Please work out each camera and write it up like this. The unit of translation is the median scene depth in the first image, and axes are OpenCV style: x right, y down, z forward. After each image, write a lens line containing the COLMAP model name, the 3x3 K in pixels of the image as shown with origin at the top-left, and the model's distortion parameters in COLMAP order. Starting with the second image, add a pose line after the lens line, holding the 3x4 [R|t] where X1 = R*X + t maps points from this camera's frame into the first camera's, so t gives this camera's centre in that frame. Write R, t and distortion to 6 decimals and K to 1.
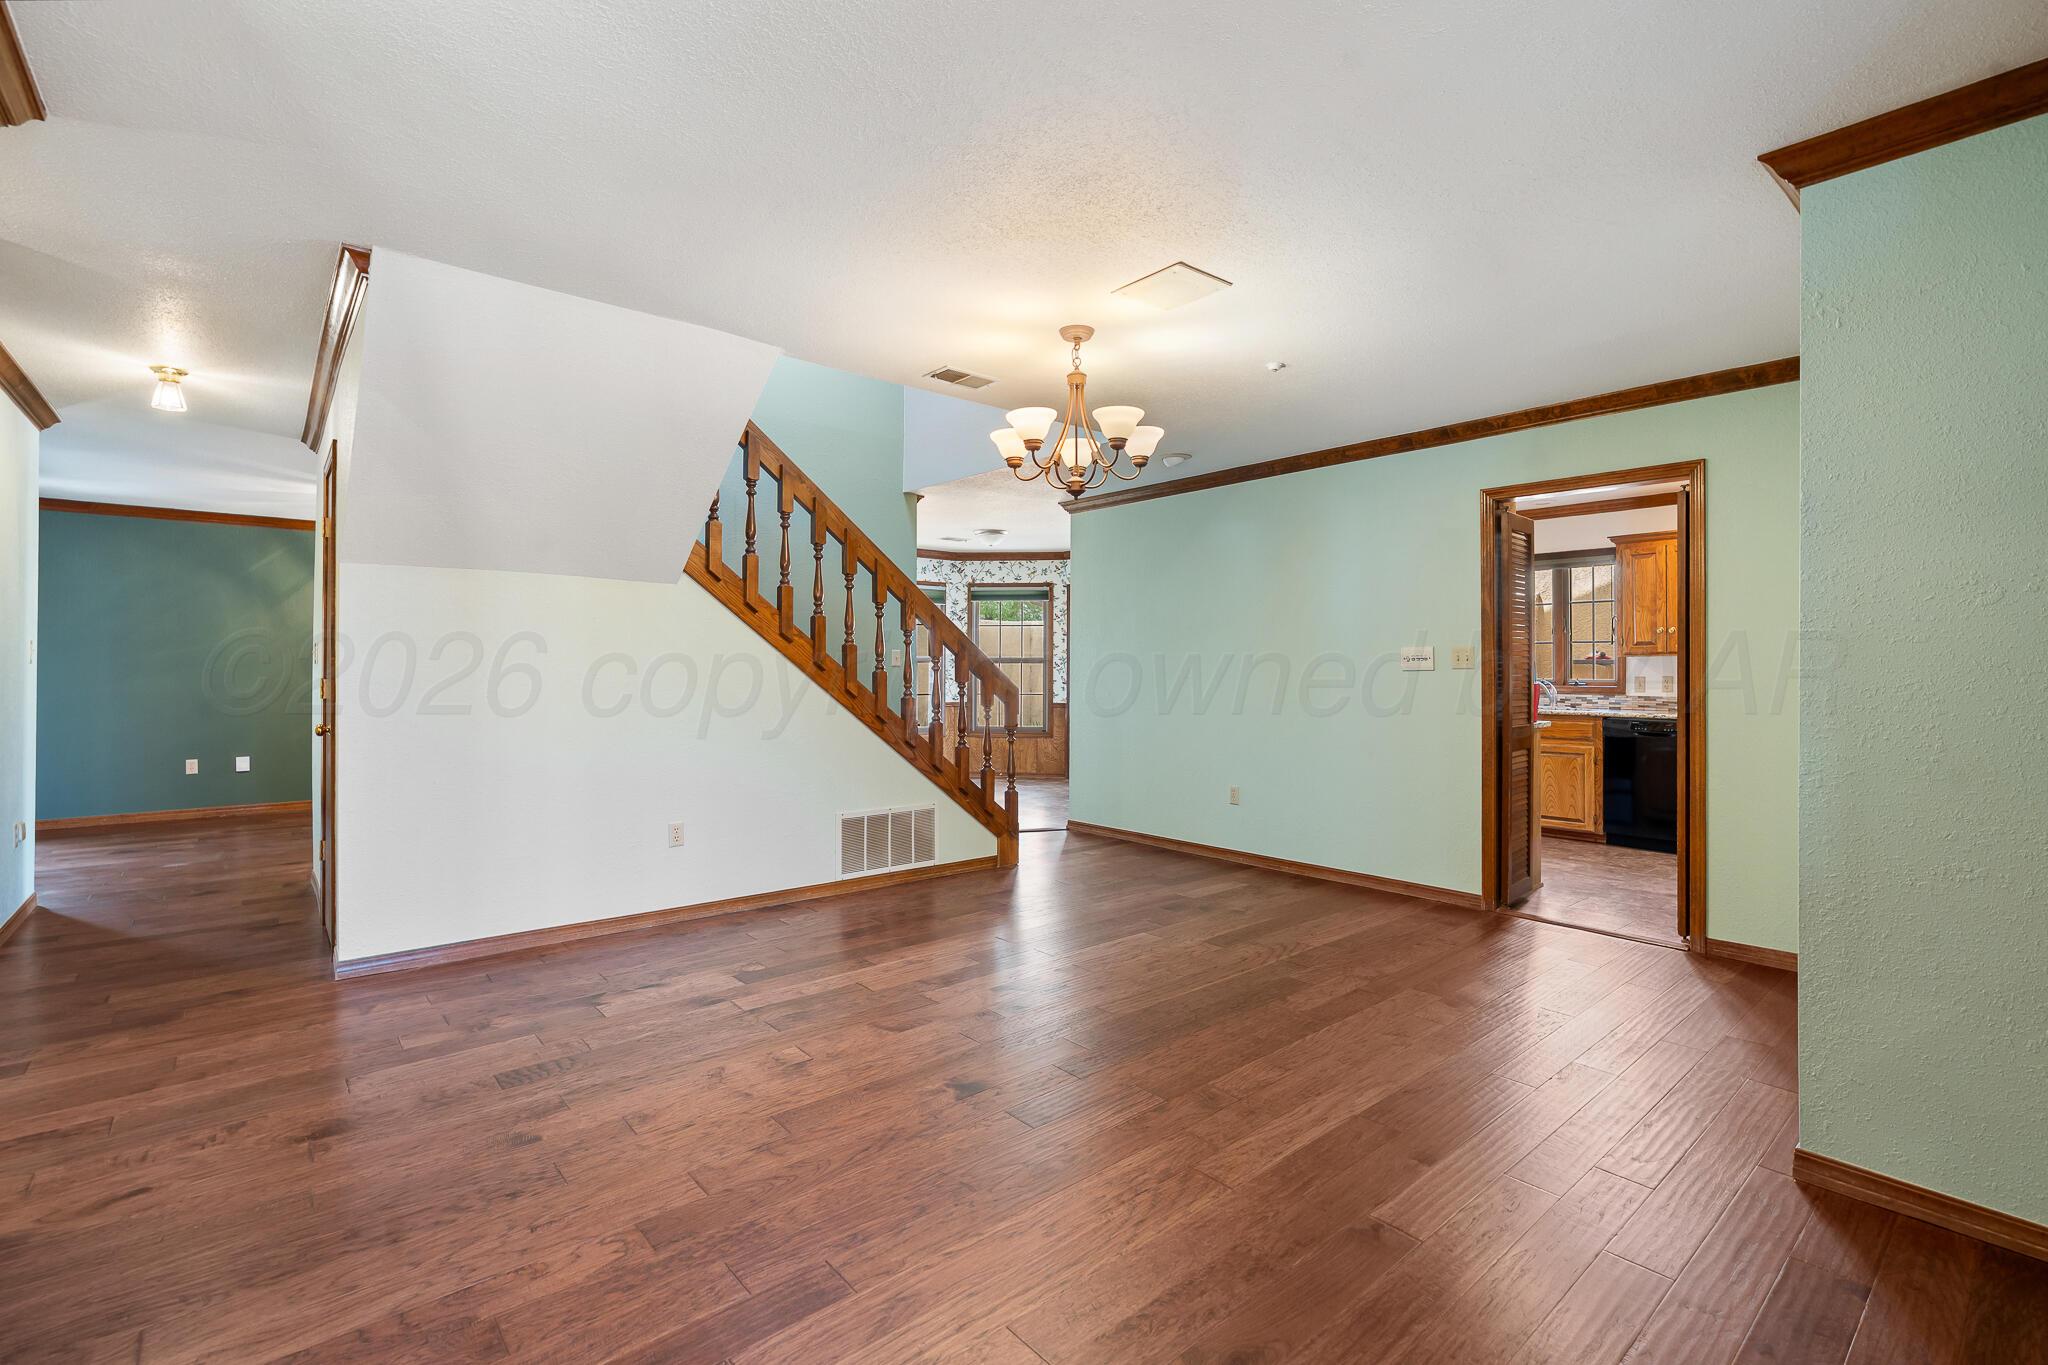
lens RADIAL K [[927.8, 0, 1026.0], [0, 927.8, 667.1], [0, 0, 1]] dist [-0.012694, 0.004760]
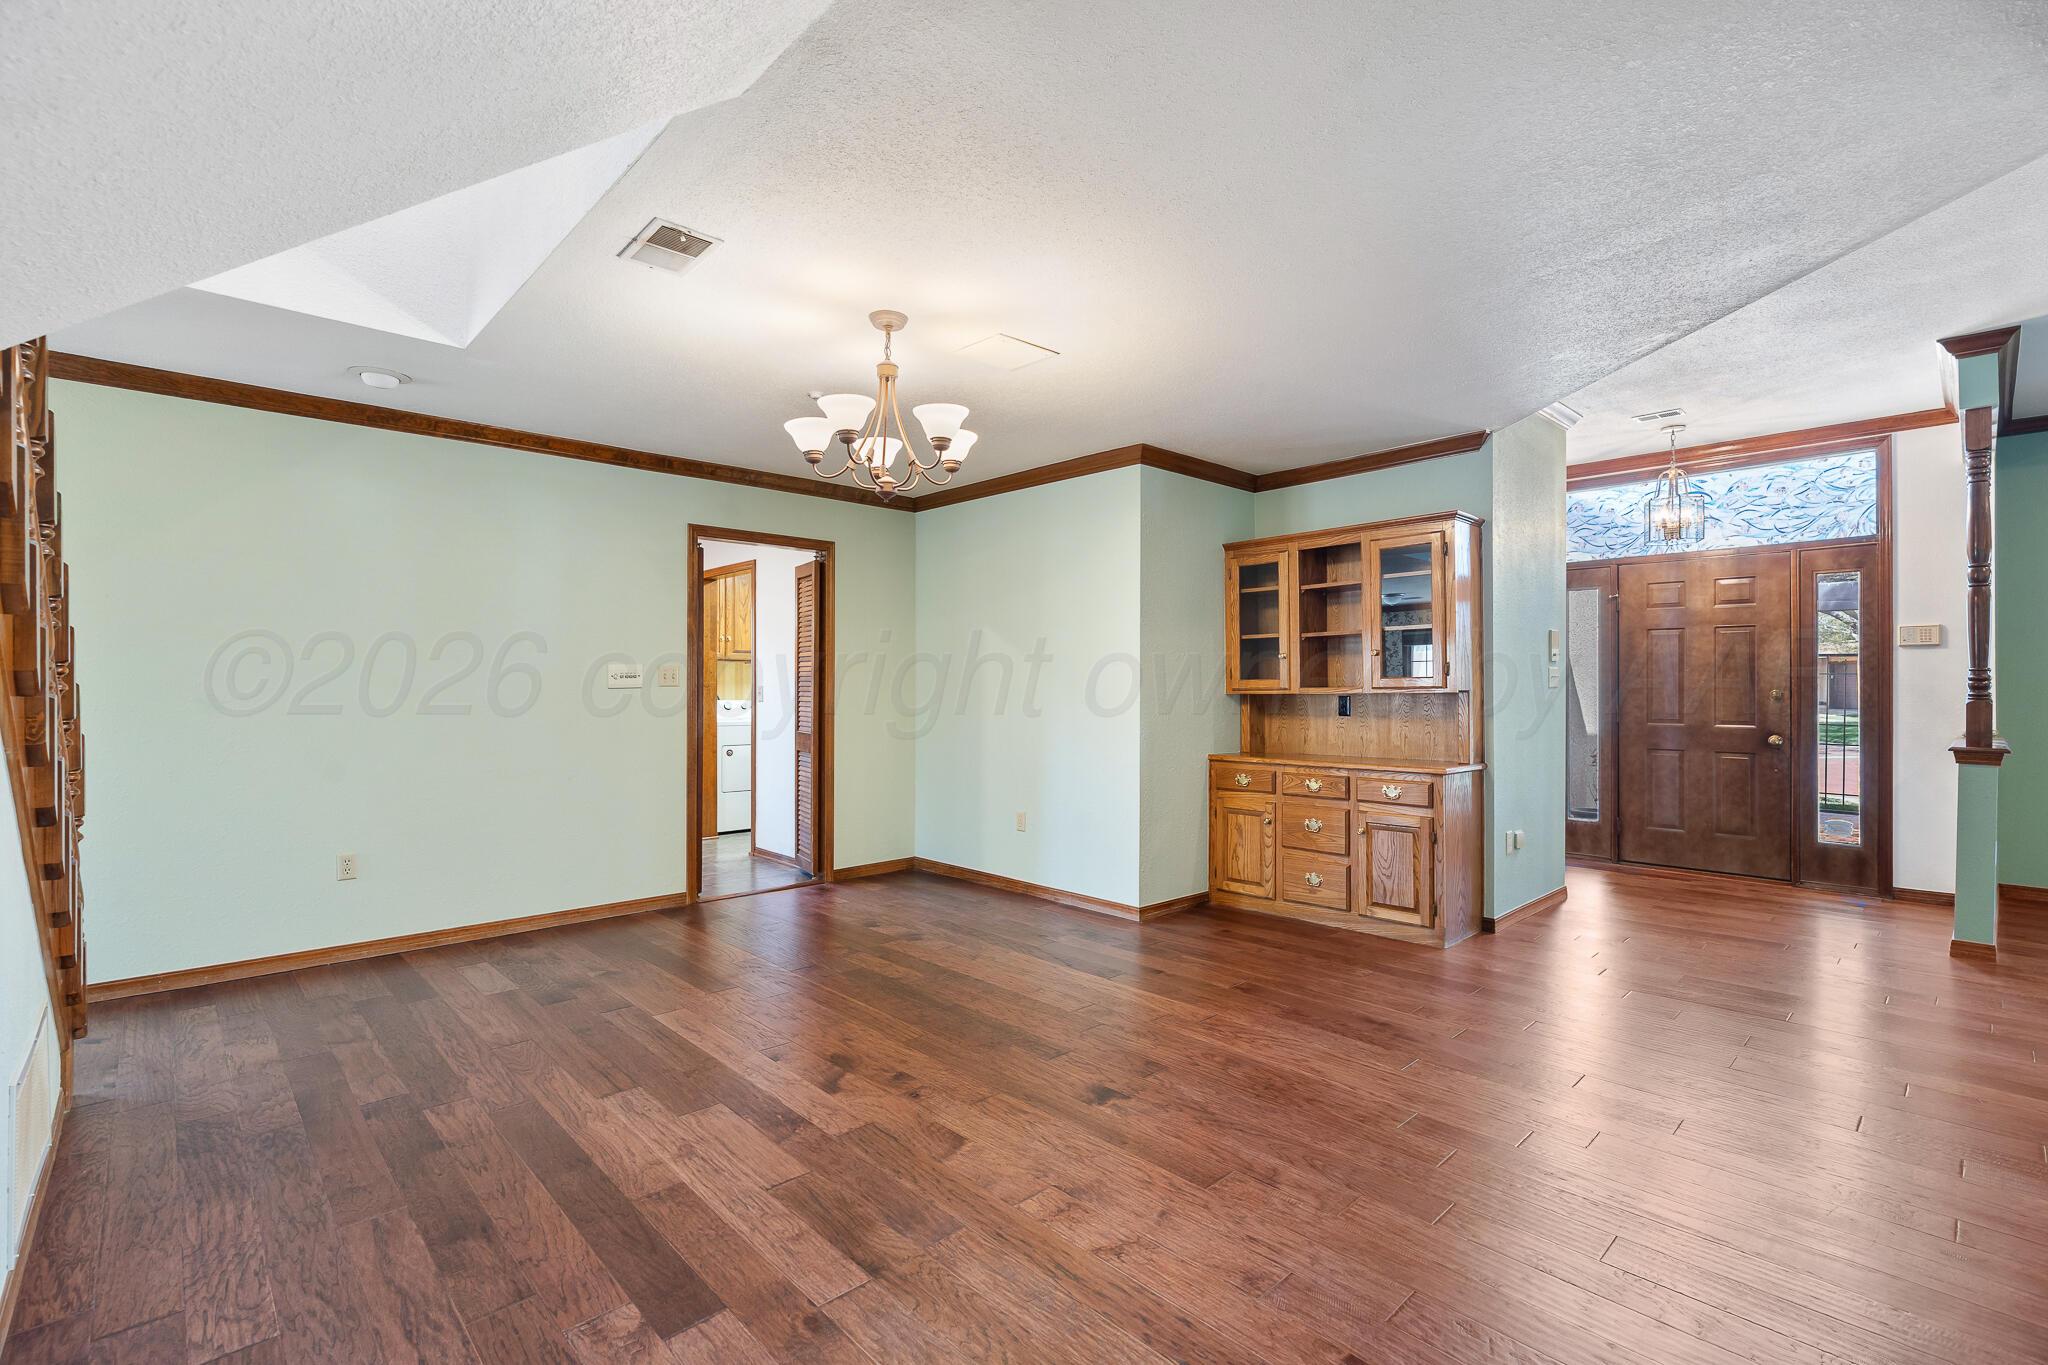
lens RADIAL K [[927.8, 0, 1020.3], [0, 927.8, 686.9], [0, 0, 1]] dist [-0.012694, 0.004760]
pose [[-0.054326, 0.000802, 0.998523, -0.942576], [0.001639, 0.999998, -0.000714, 0.006192], [-0.998522, 0.001598, -0.054327, 1.005364]]
